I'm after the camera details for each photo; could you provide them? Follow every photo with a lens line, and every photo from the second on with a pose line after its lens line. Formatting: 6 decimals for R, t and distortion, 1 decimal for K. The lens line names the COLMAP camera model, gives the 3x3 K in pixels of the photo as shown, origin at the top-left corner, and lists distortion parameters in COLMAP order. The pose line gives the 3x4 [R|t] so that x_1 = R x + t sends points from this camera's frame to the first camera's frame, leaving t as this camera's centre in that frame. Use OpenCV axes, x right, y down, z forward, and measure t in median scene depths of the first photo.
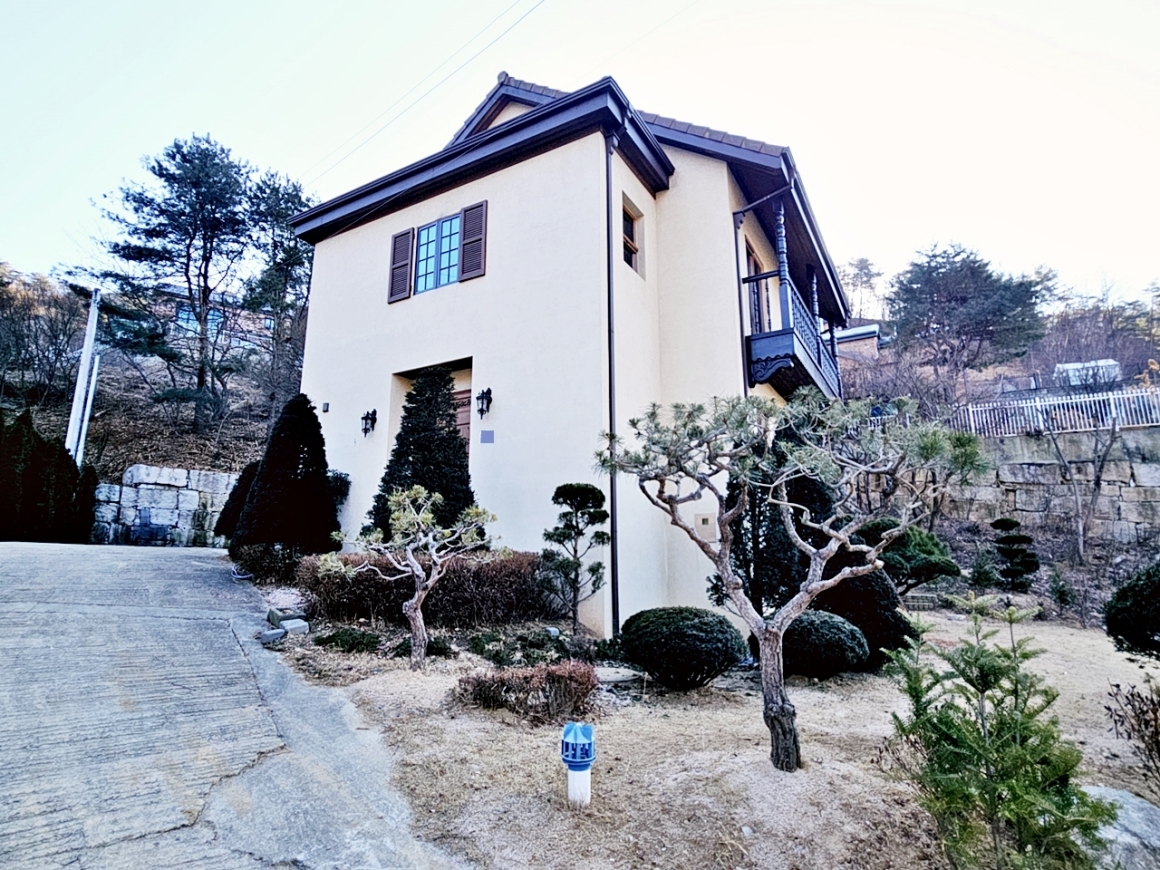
lens RADIAL K [[616.2, 0, 581.2], [0, 616.2, 434.1], [0, 0, 1]] dist [0.001420, 0.001350]
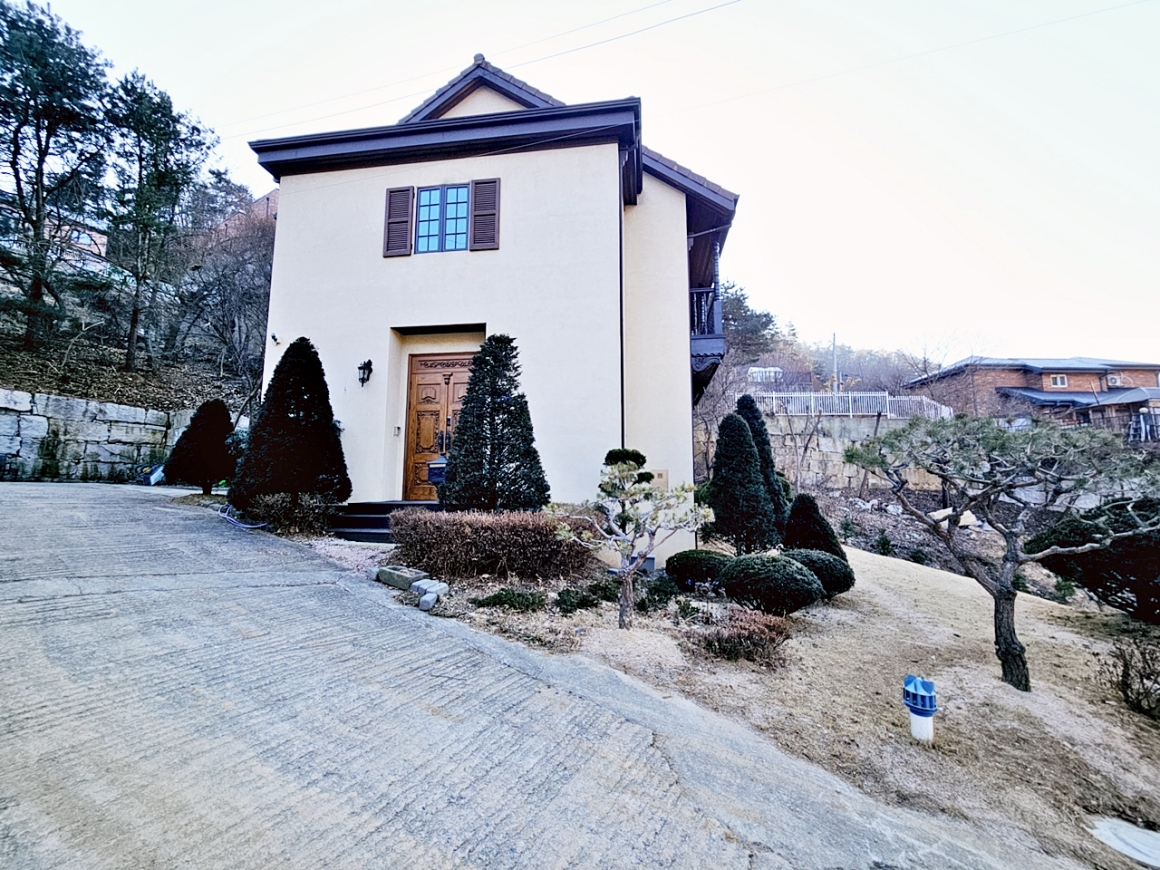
lens RADIAL K [[474.1, 0, 579.7], [0, 474.1, 433.8], [0, 0, 1]] dist [0.000294, -0.000700]
pose [[0.926973, 0.050381, 0.371730, -0.293756], [-0.085280, 0.993296, 0.078037, -0.009204], [-0.365306, -0.104039, 0.925055, 0.122949]]
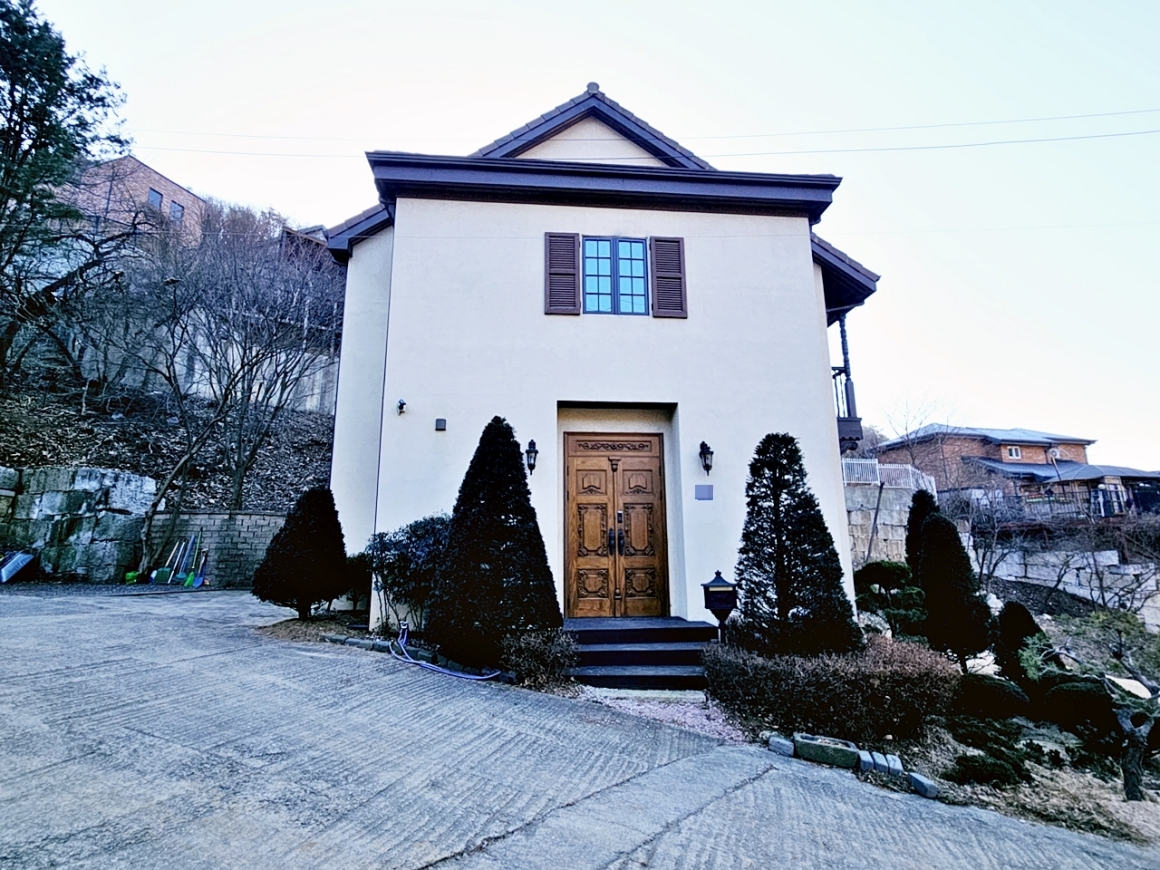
lens RADIAL K [[567.0, 0, 578.7], [0, 567.0, 435.5], [0, 0, 1]] dist [-0.001092, 0.001428]
pose [[0.817254, 0.113712, 0.564947, -0.703641], [-0.119312, 0.992485, -0.027169, -0.032625], [-0.563791, -0.045201, 0.824680, 0.336787]]
